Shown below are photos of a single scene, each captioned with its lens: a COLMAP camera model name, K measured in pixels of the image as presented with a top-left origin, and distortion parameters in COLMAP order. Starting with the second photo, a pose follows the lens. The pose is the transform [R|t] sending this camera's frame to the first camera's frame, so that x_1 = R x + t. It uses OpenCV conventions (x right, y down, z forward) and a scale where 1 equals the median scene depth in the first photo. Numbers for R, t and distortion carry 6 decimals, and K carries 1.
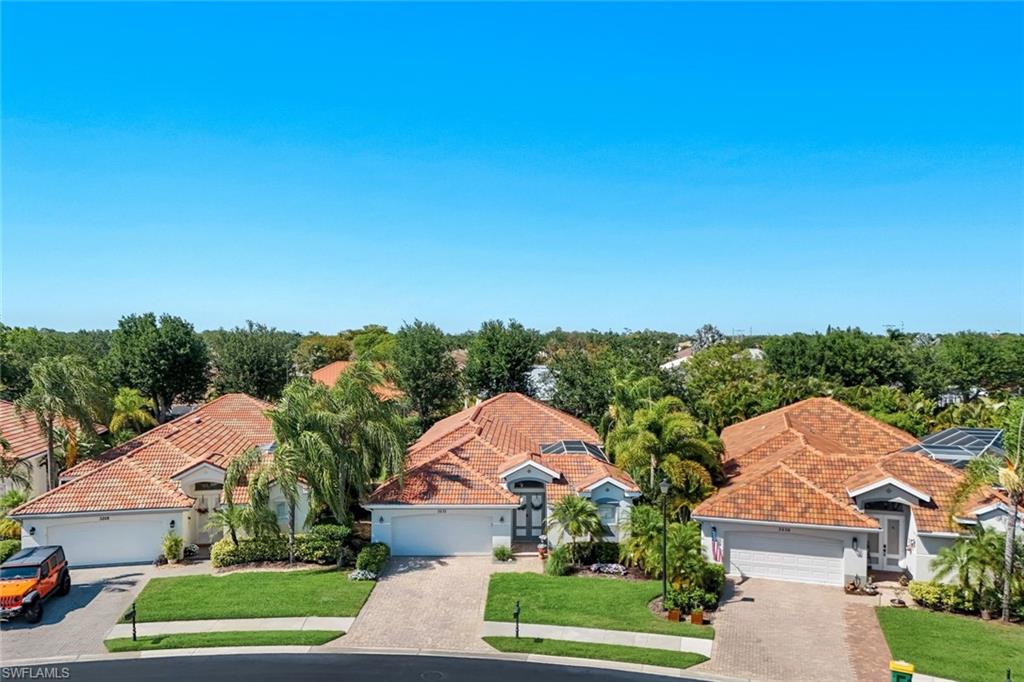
lens RADIAL K [[773.1, 0, 512.0], [0, 773.1, 341.0], [0, 0, 1]] dist [0.097830, -0.004583]
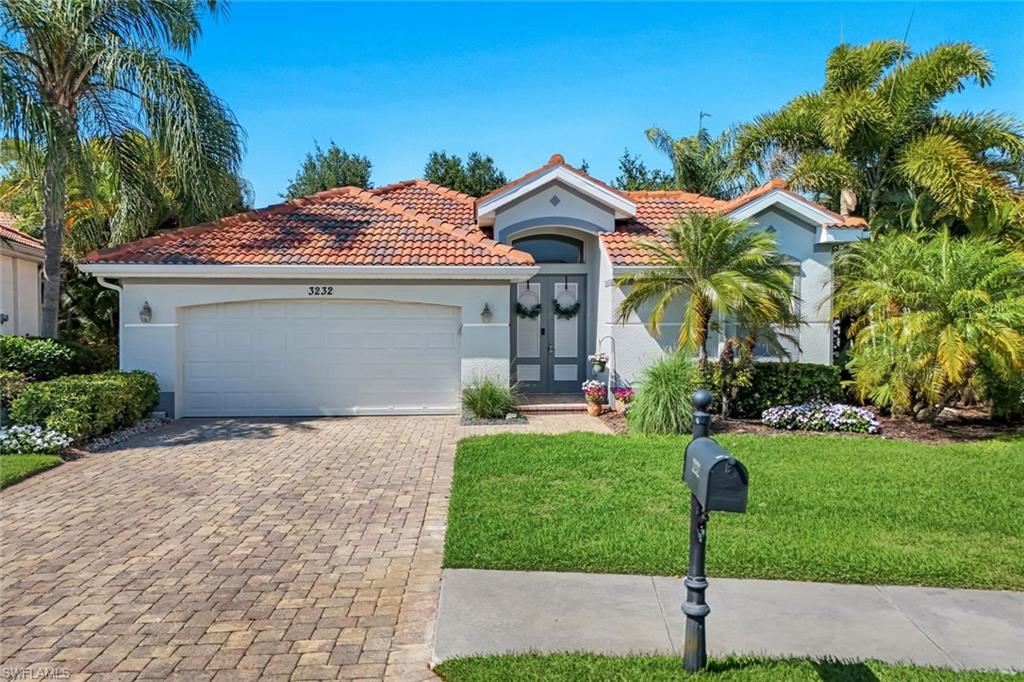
lens RADIAL K [[773.1, 0, 512.0], [0, 773.1, 341.0], [0, 0, 1]] dist [0.097830, -0.004583]
pose [[0.997839, 0.001274, 0.065694, -0.025073], [-0.002981, 0.999660, 0.025891, 0.234288], [-0.065638, -0.026030, 0.997504, 0.635218]]
